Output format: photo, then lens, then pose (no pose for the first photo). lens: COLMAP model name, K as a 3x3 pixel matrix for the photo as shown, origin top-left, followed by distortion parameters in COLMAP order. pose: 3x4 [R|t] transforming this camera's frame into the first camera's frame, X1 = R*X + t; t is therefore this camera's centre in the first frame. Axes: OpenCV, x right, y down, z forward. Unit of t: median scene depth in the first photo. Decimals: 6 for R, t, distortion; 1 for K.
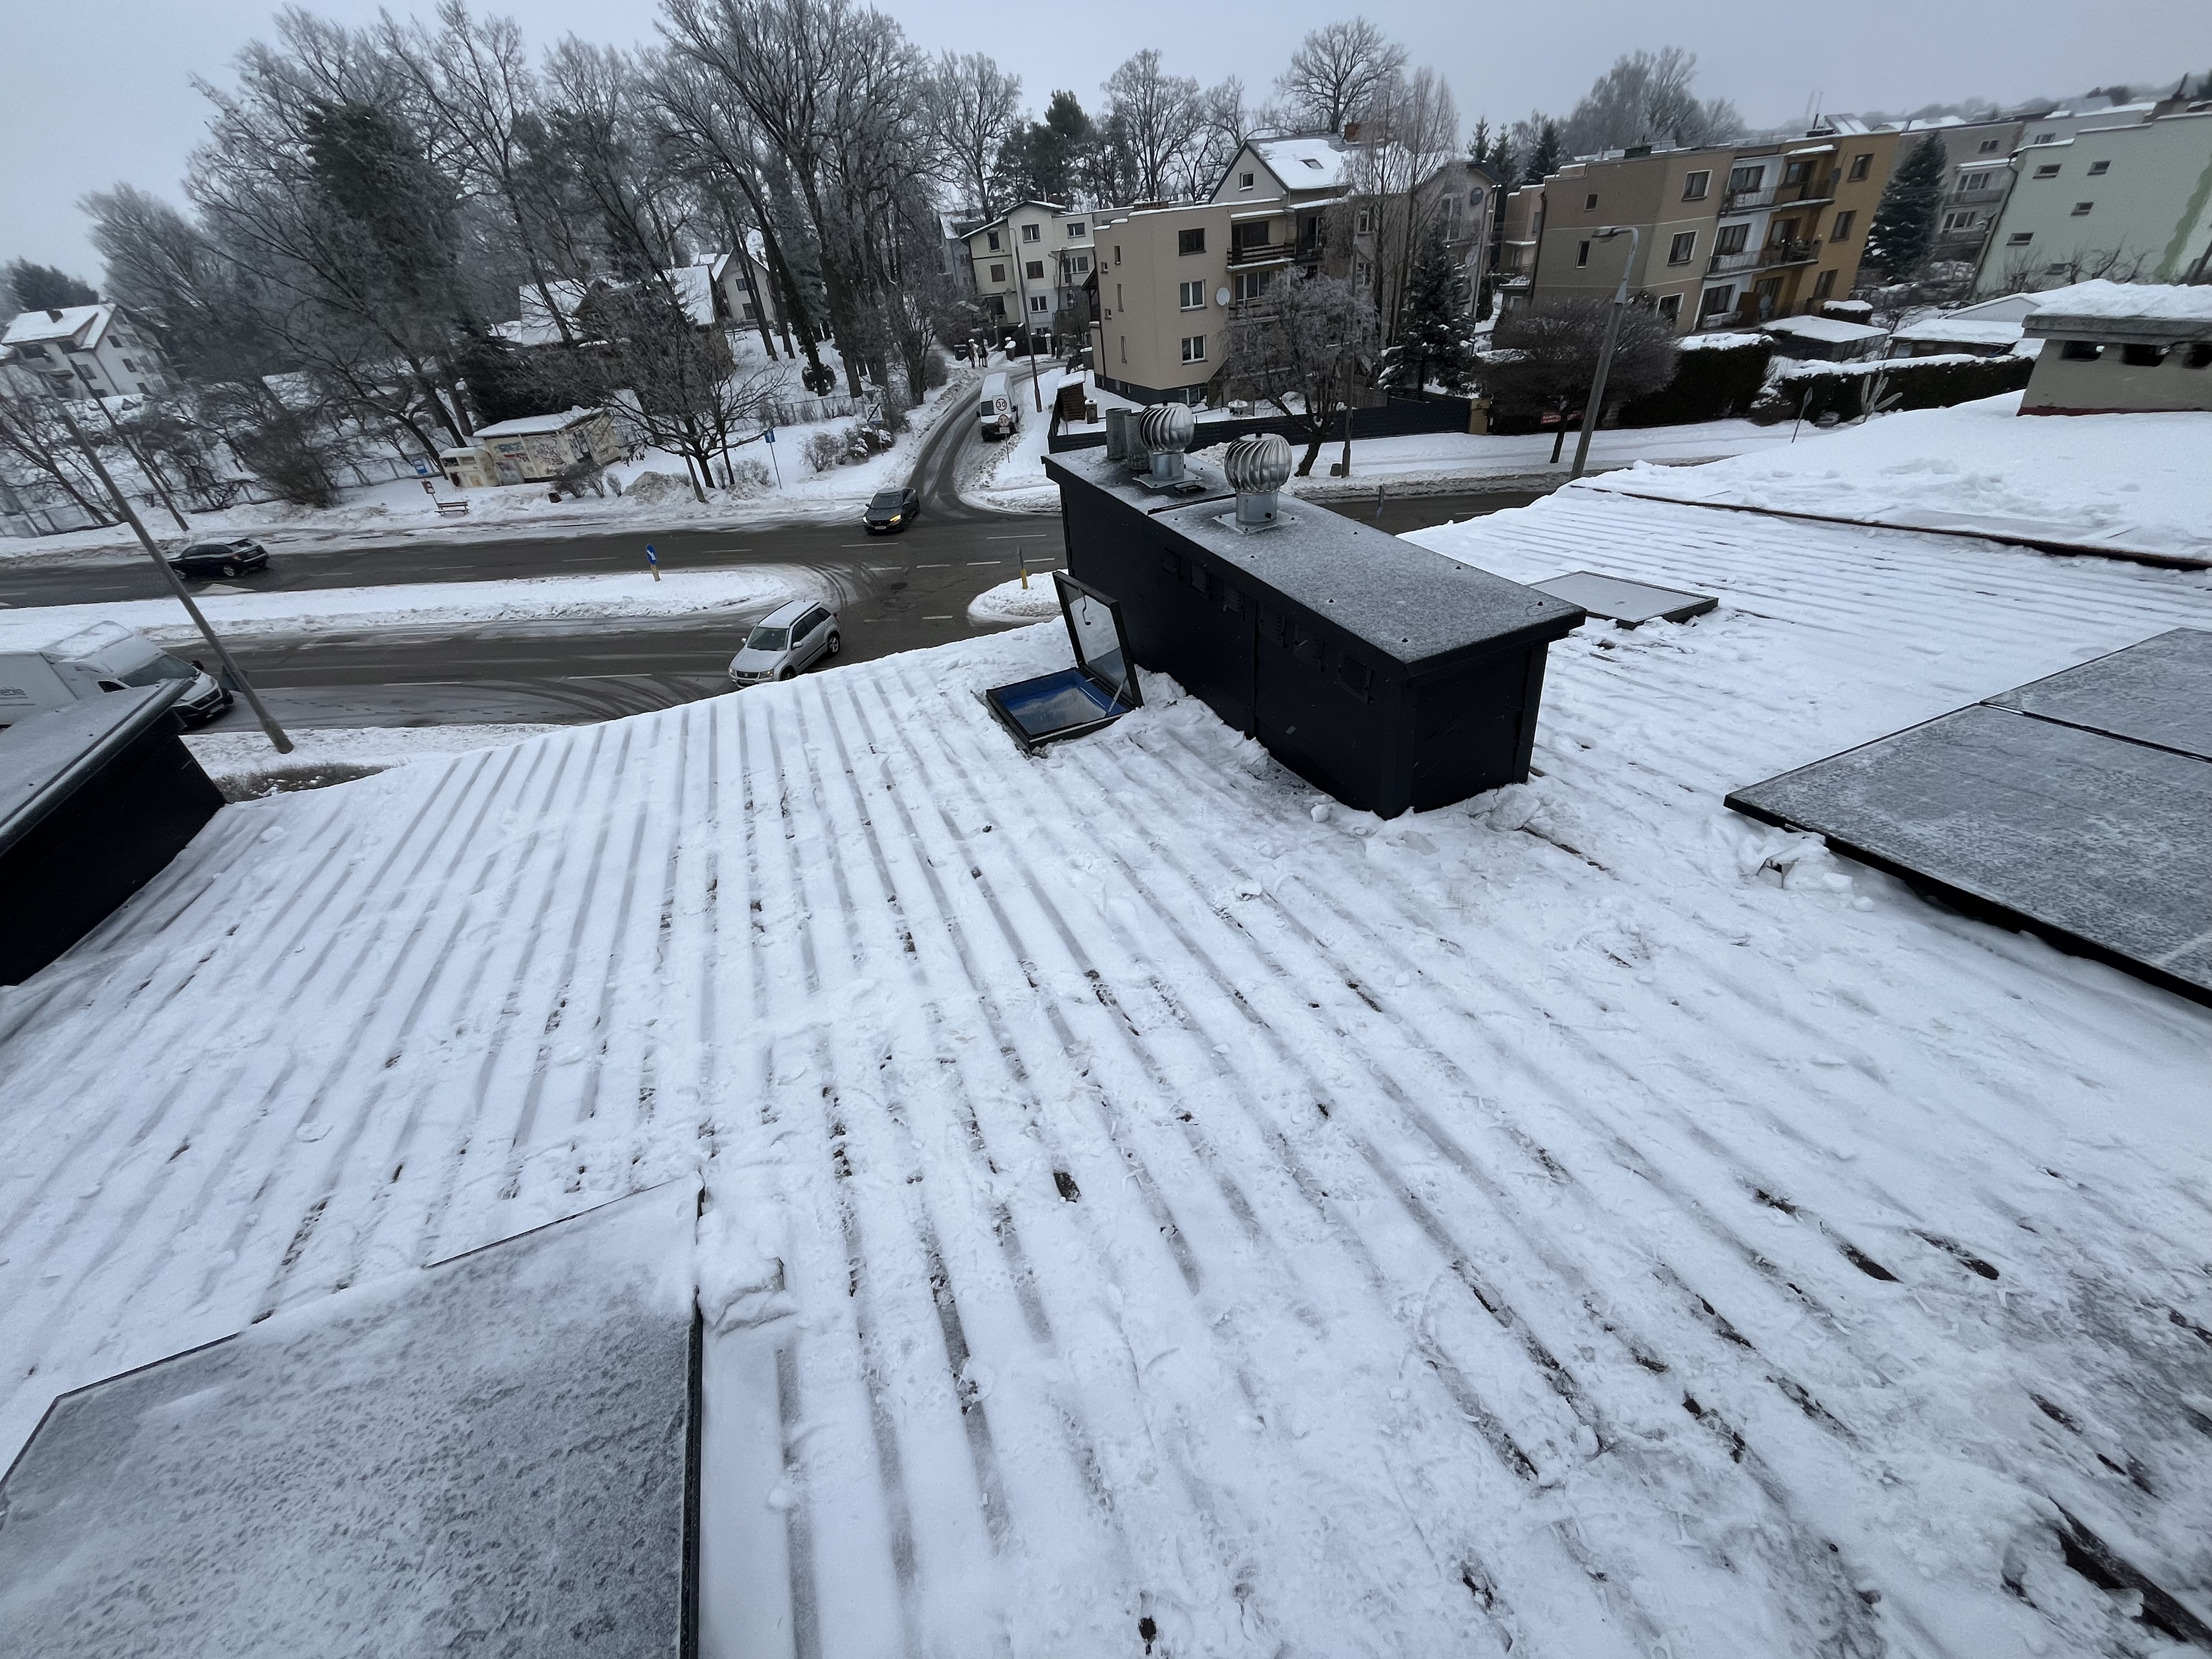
lens RADIAL K [[894.1, 0, 1102.6], [0, 894.1, 828.2], [0, 0, 1]] dist [-0.003043, -0.000746]
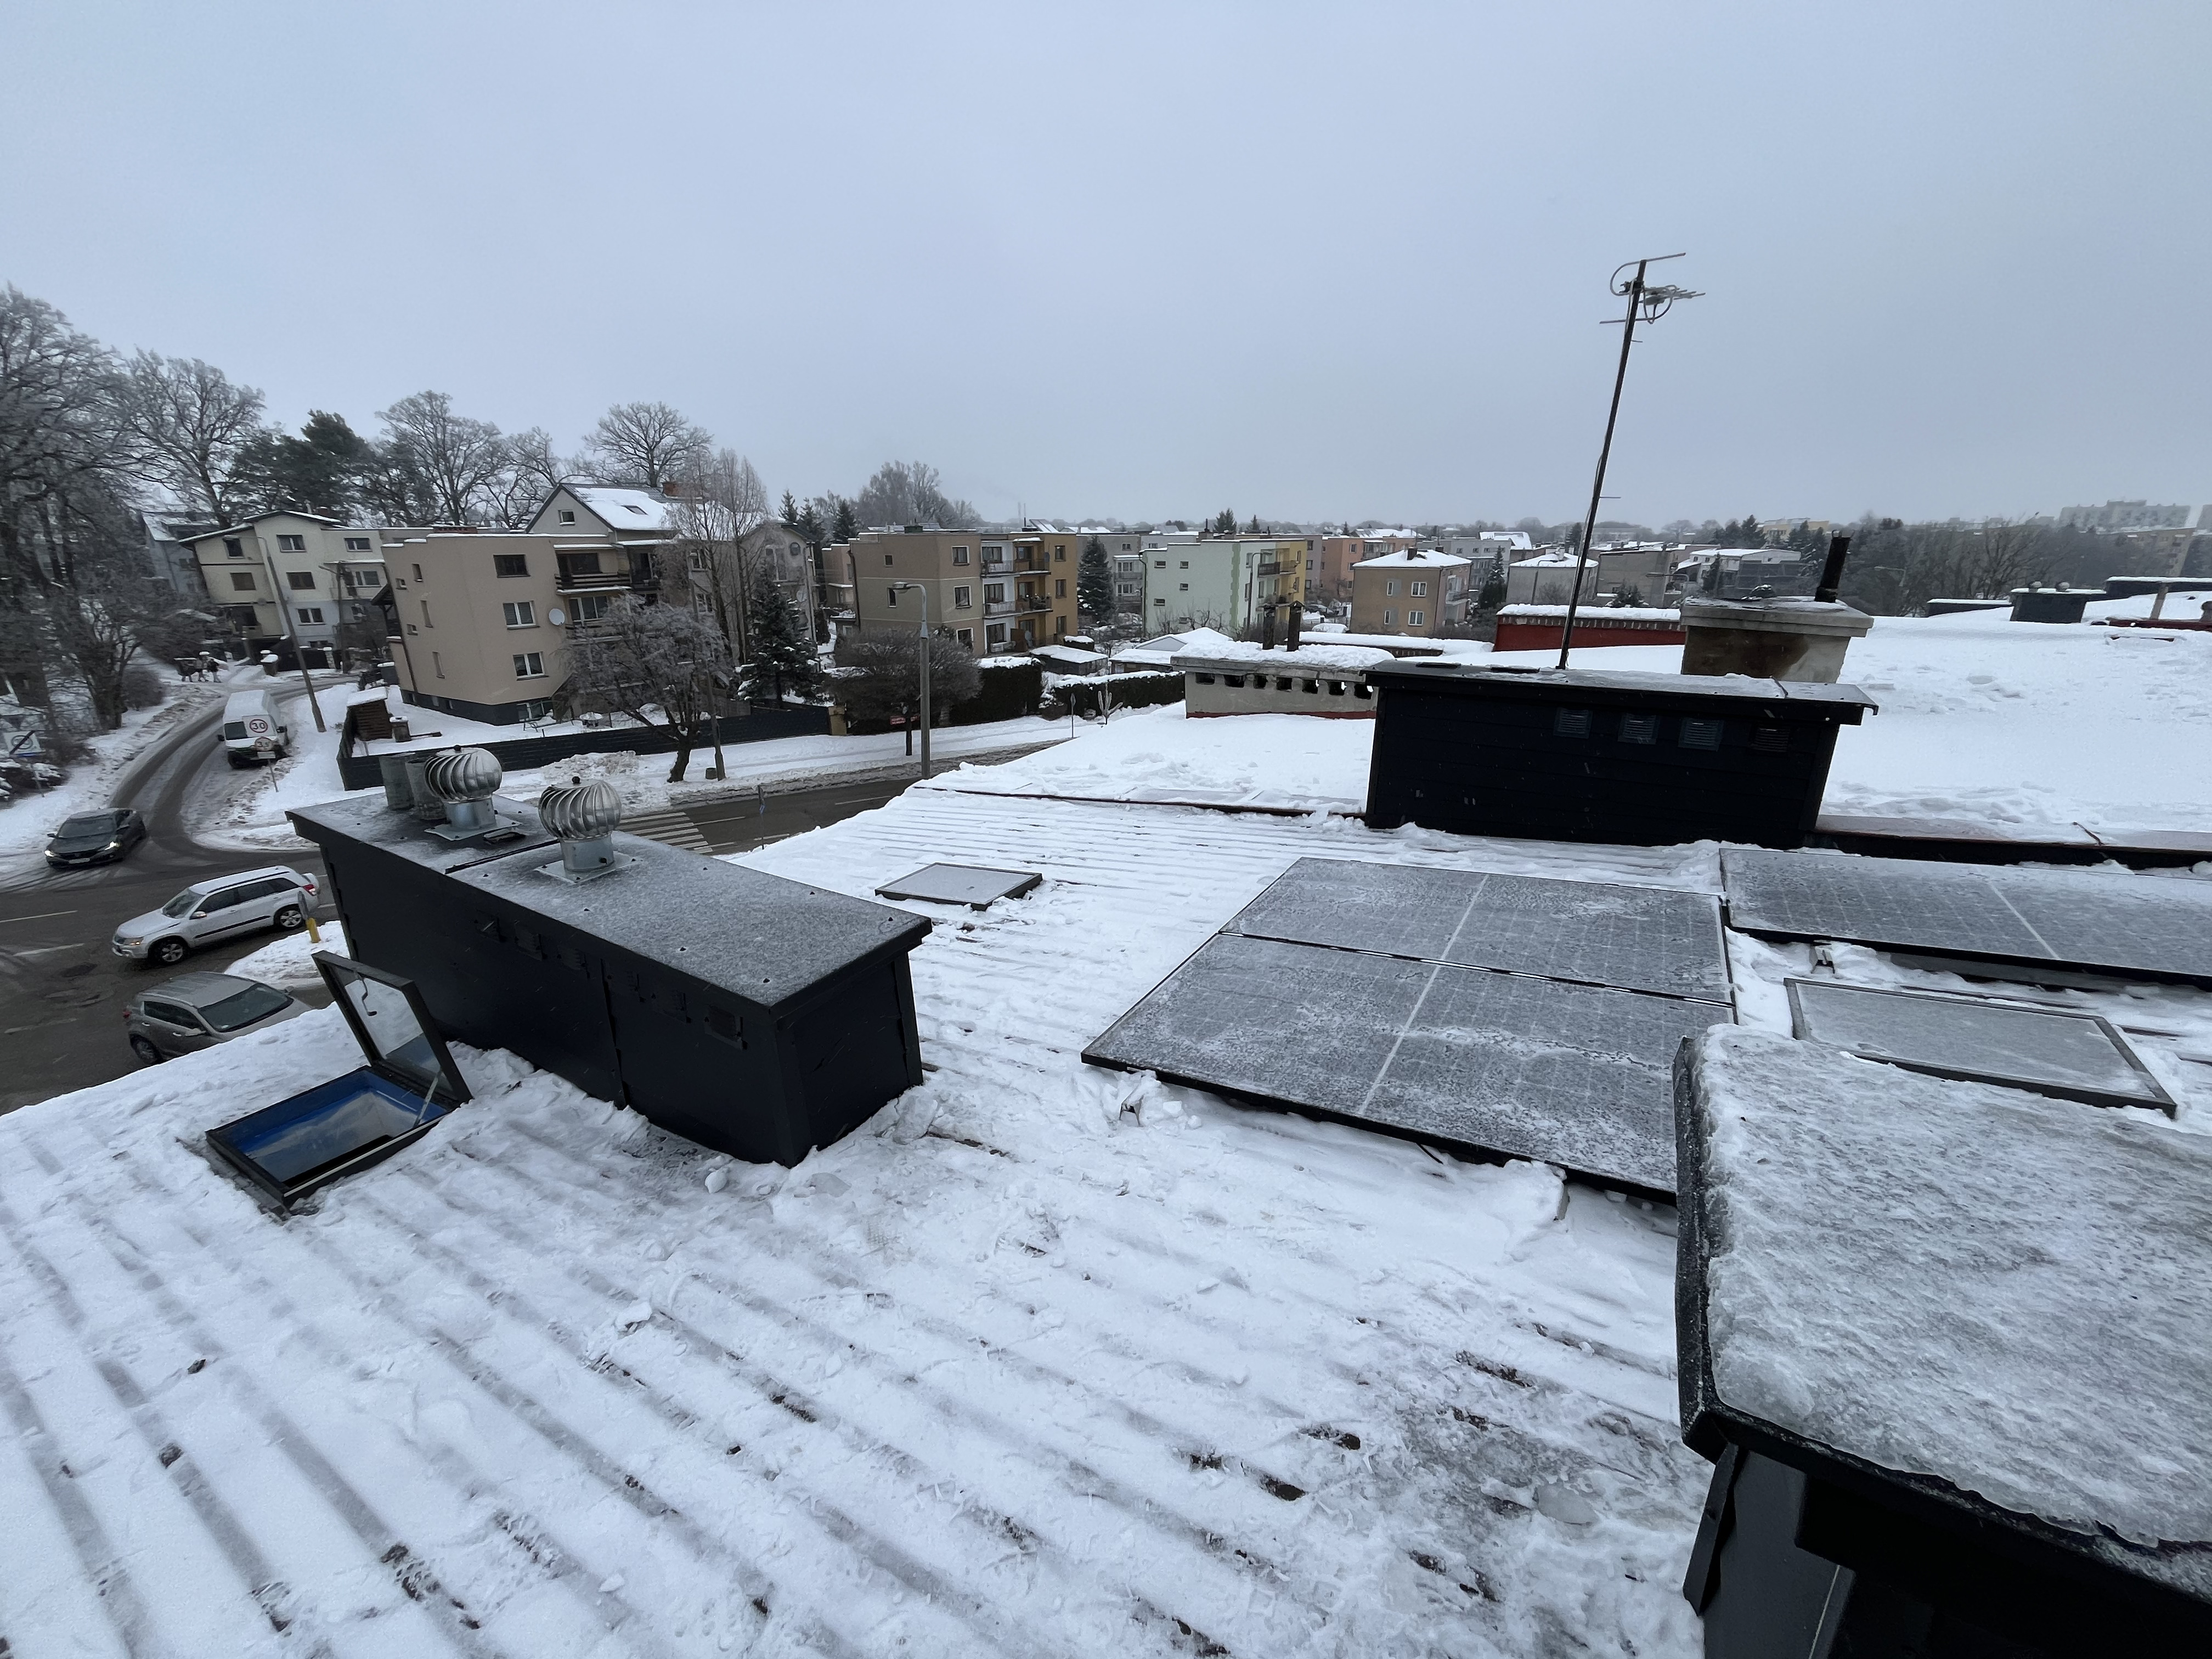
lens RADIAL K [[894.1, 0, 1102.6], [0, 894.1, 828.2], [0, 0, 1]] dist [-0.003043, -0.000746]
pose [[0.795791, -0.102390, 0.596852, 0.039336], [0.280241, 0.935982, -0.213081, -0.033065], [-0.536825, 0.336831, 0.773540, 0.000018]]
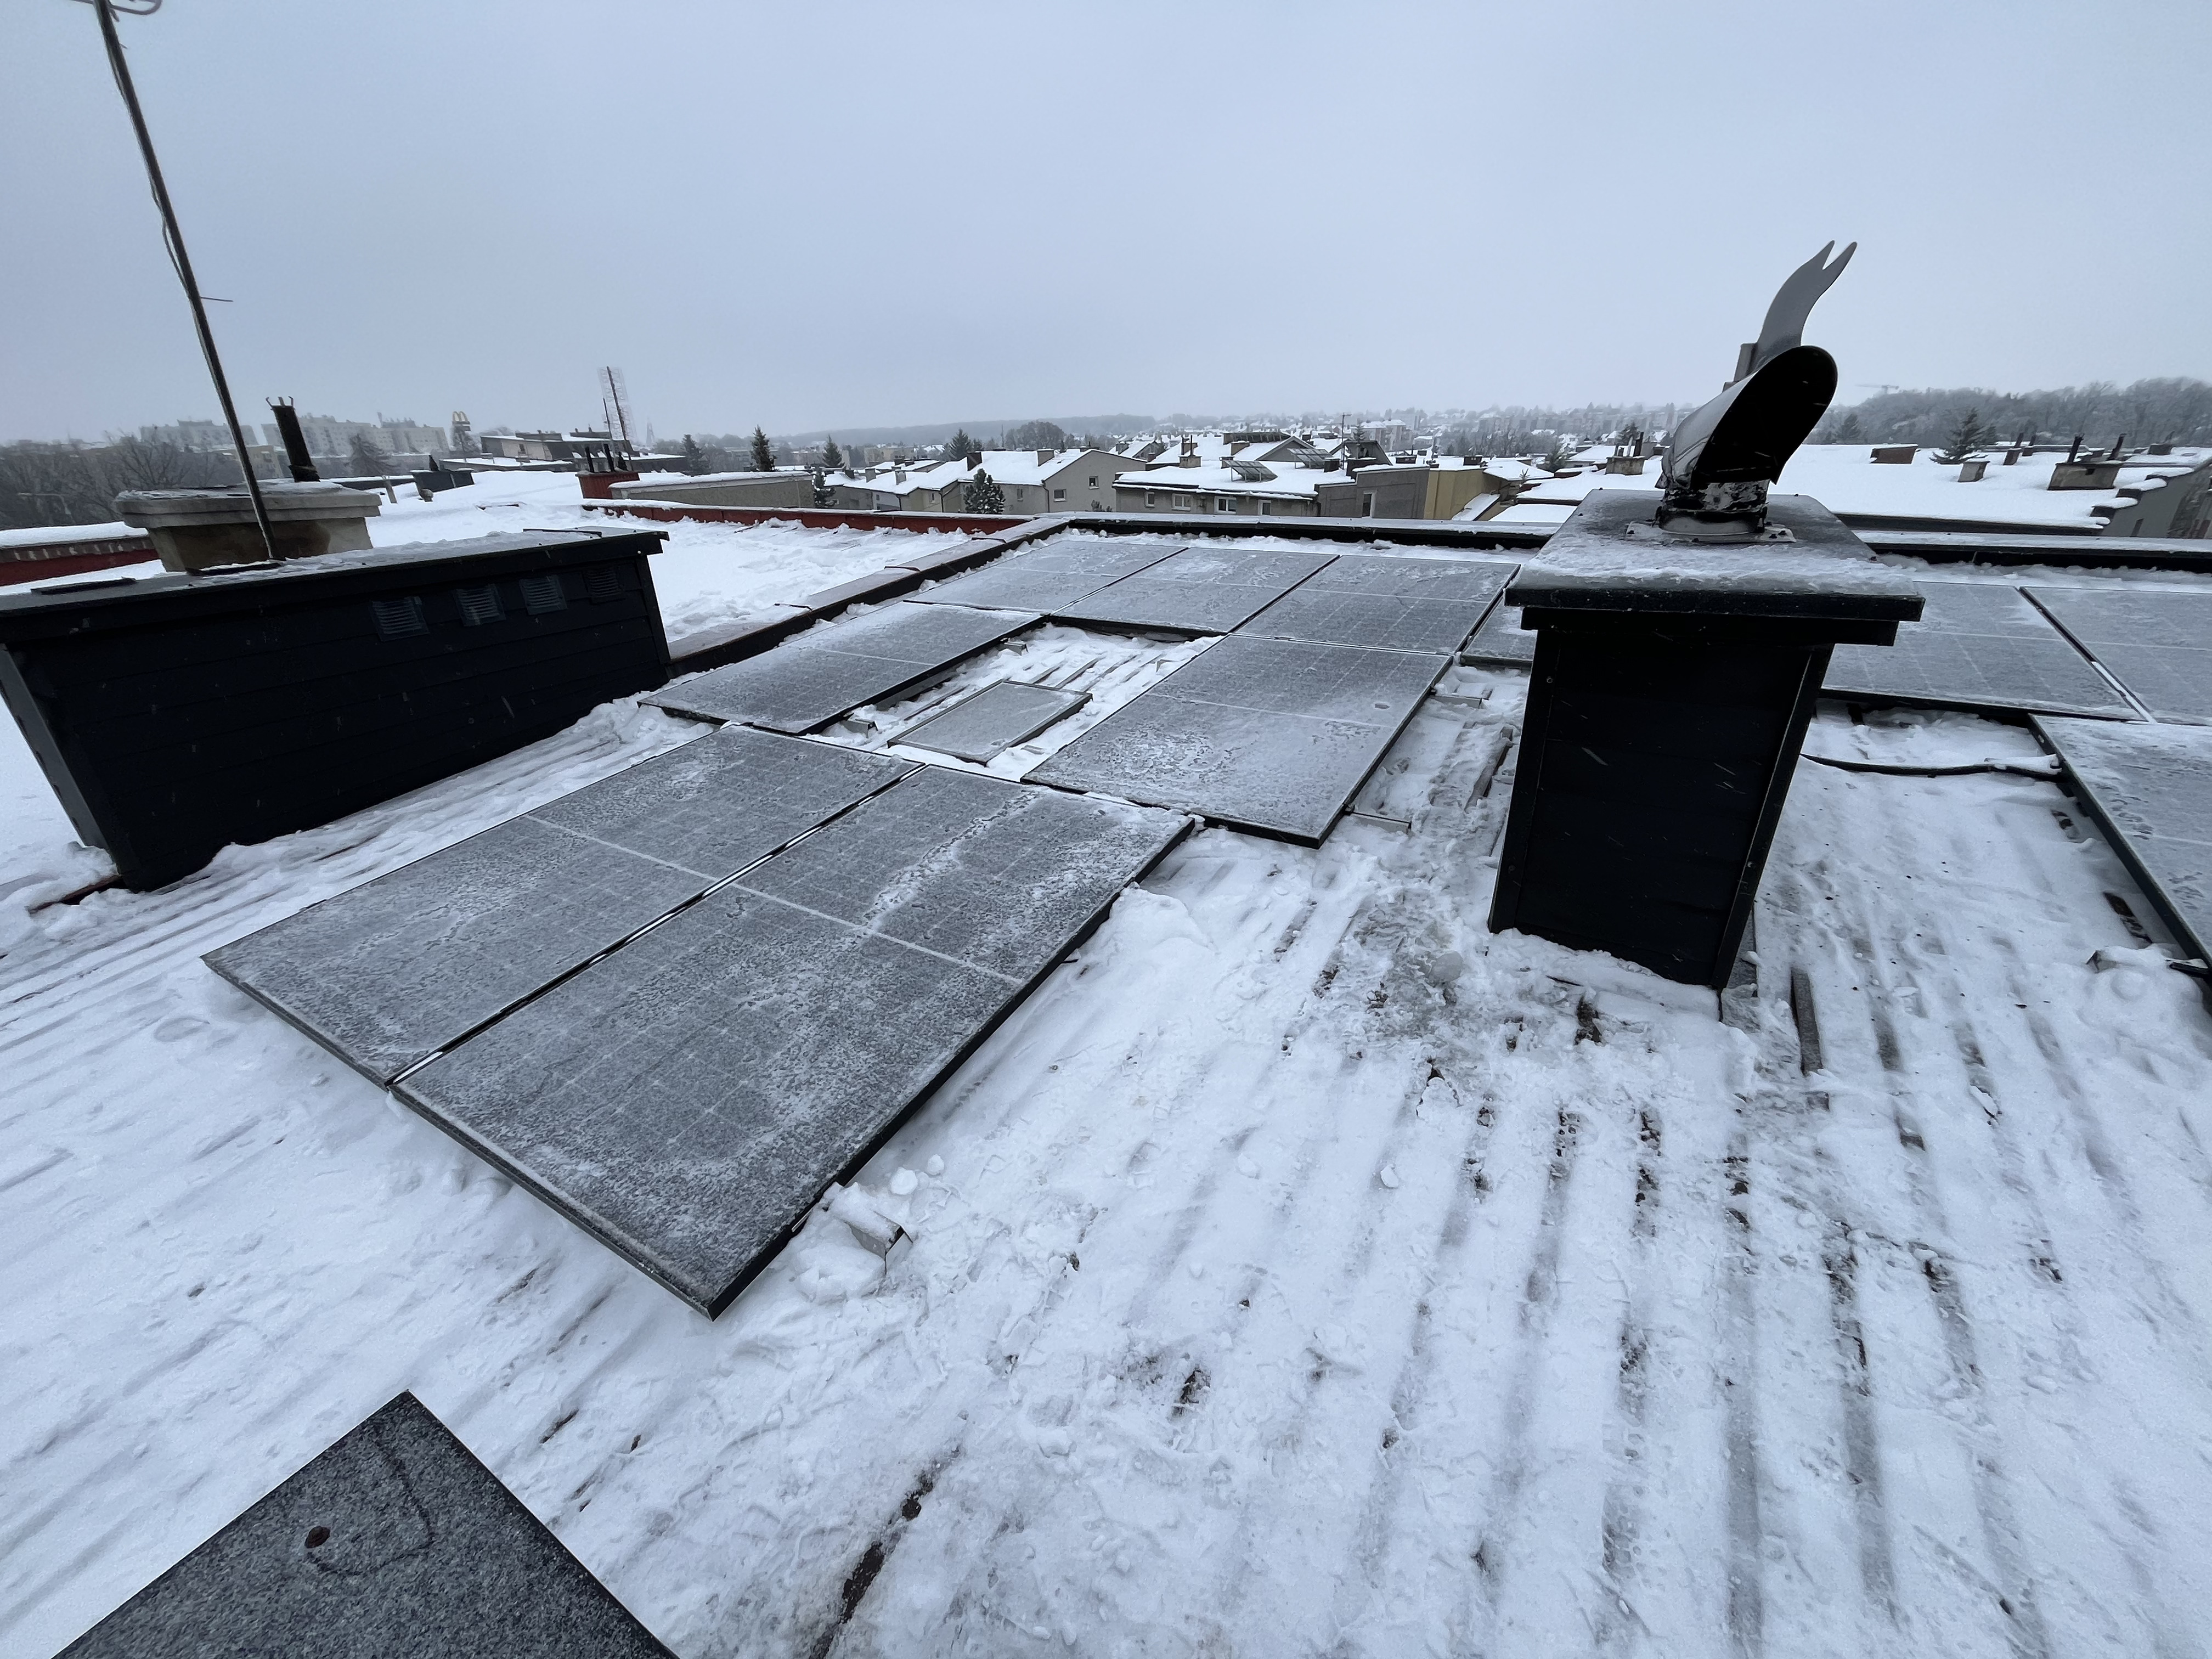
lens RADIAL K [[894.1, 0, 1102.6], [0, 894.1, 828.2], [0, 0, 1]] dist [-0.003043, -0.000746]
pose [[-0.601103, -0.227210, 0.766193, 0.111572], [0.510572, 0.628380, 0.586902, -0.259775], [-0.614810, 0.743985, -0.261714, 0.463427]]
